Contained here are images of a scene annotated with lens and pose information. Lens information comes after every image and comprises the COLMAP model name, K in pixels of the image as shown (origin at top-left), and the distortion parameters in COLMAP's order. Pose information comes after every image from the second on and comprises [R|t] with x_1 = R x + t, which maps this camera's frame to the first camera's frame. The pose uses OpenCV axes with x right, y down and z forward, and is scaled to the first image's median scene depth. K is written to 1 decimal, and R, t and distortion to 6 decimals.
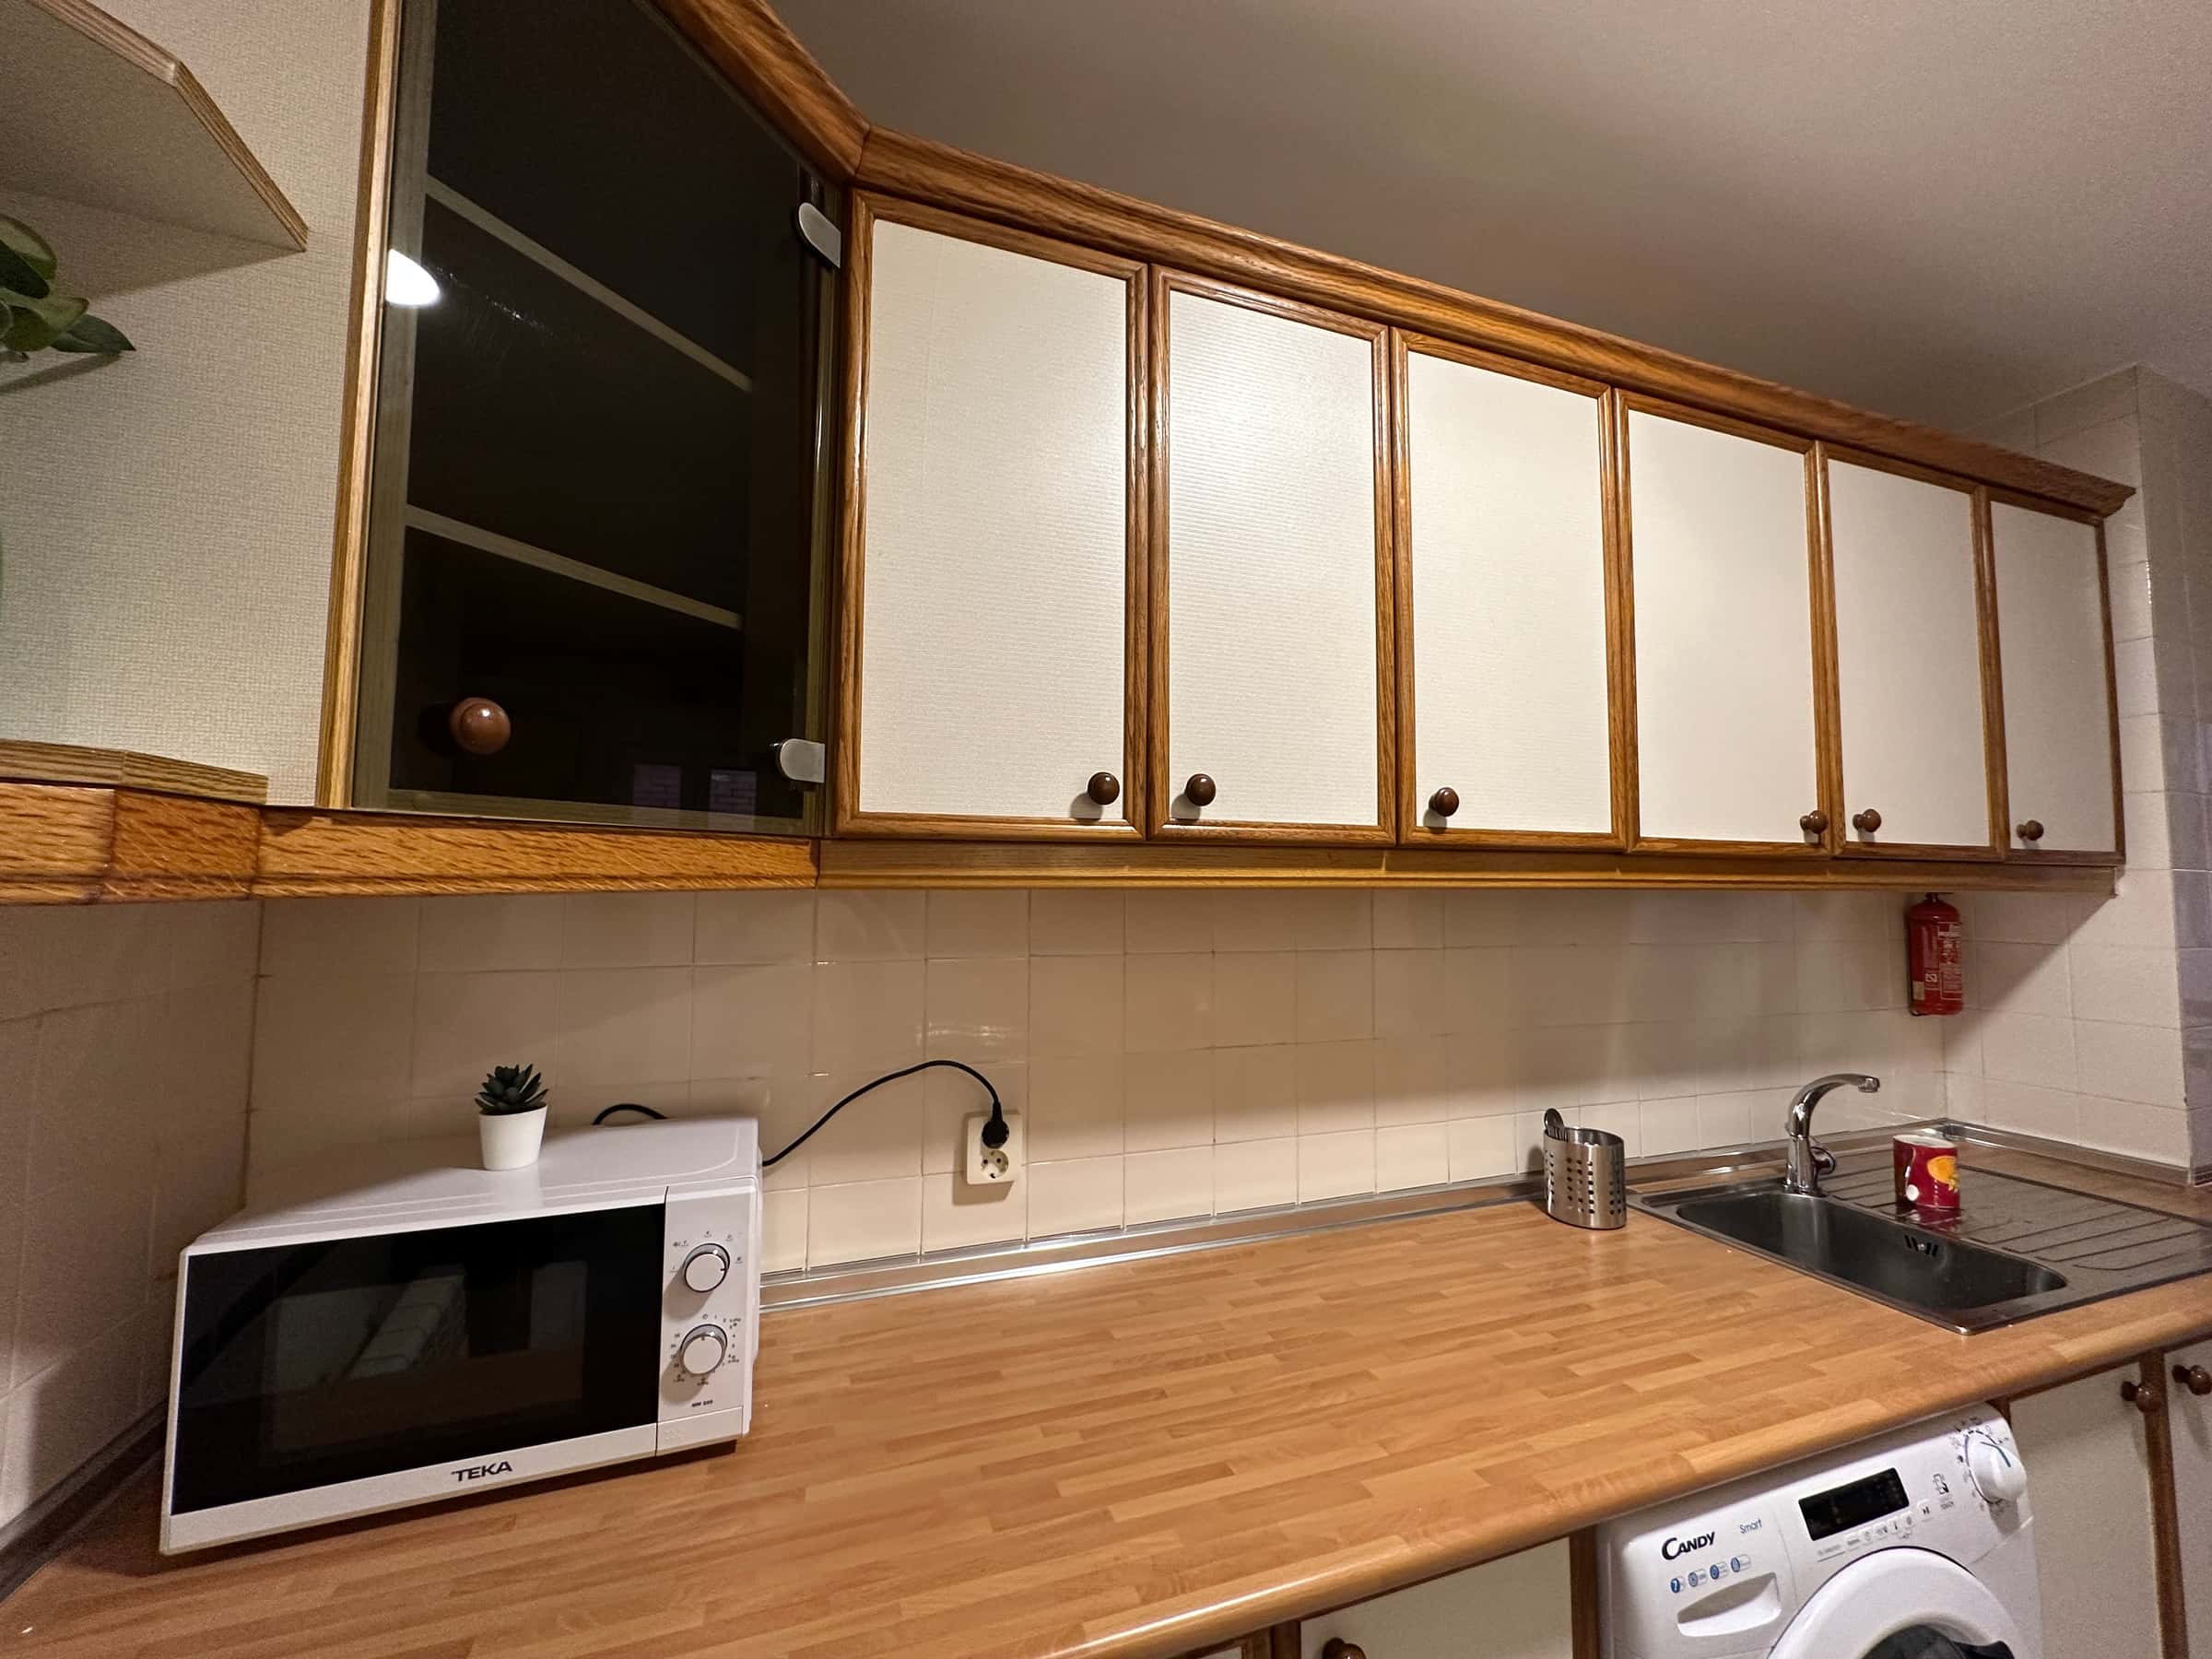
lens RADIAL K [[889.4, 0, 1106.0], [0, 889.4, 829.5], [0, 0, 1]] dist [-0.002777, -0.000566]
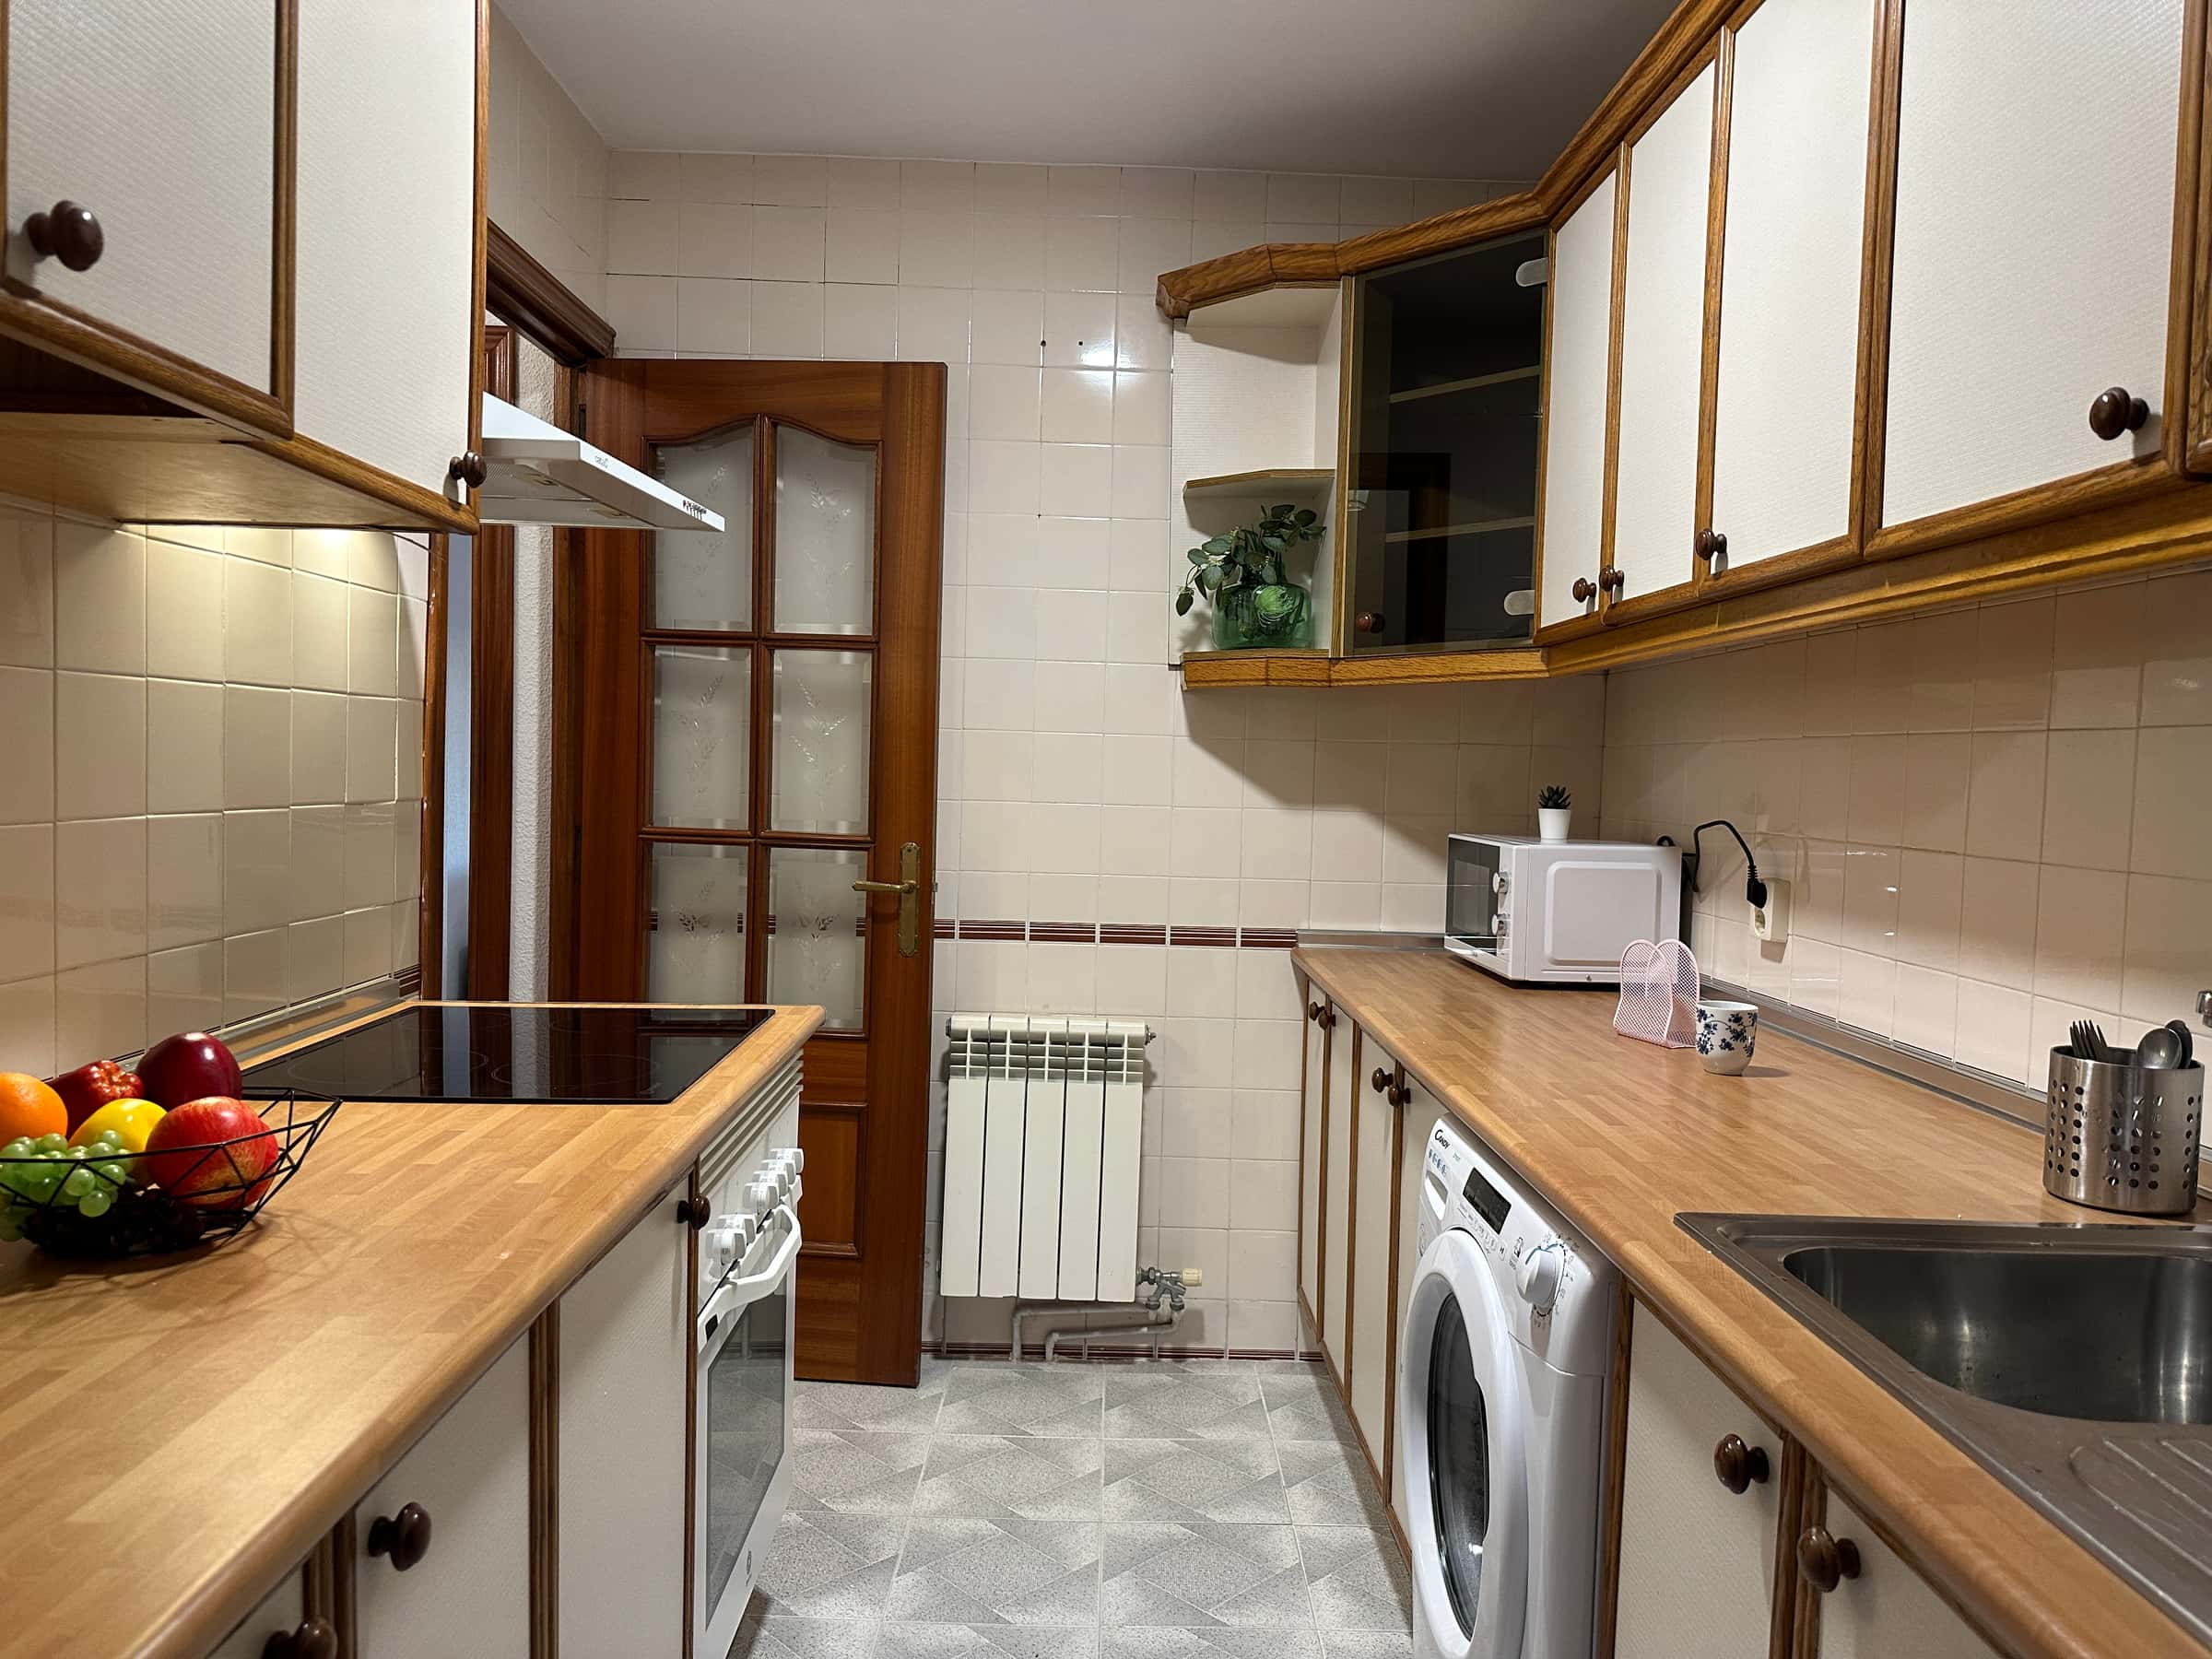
lens RADIAL K [[1546.0, 0, 1106.0], [0, 1546.0, 829.5], [0, 0, 1]] dist [0.002362, 0.001408]
pose [[-0.322012, 0.029008, -0.946291, 2.288826], [0.039610, 0.999068, 0.017147, 0.229252], [0.945907, -0.031961, -0.322861, 0.993807]]
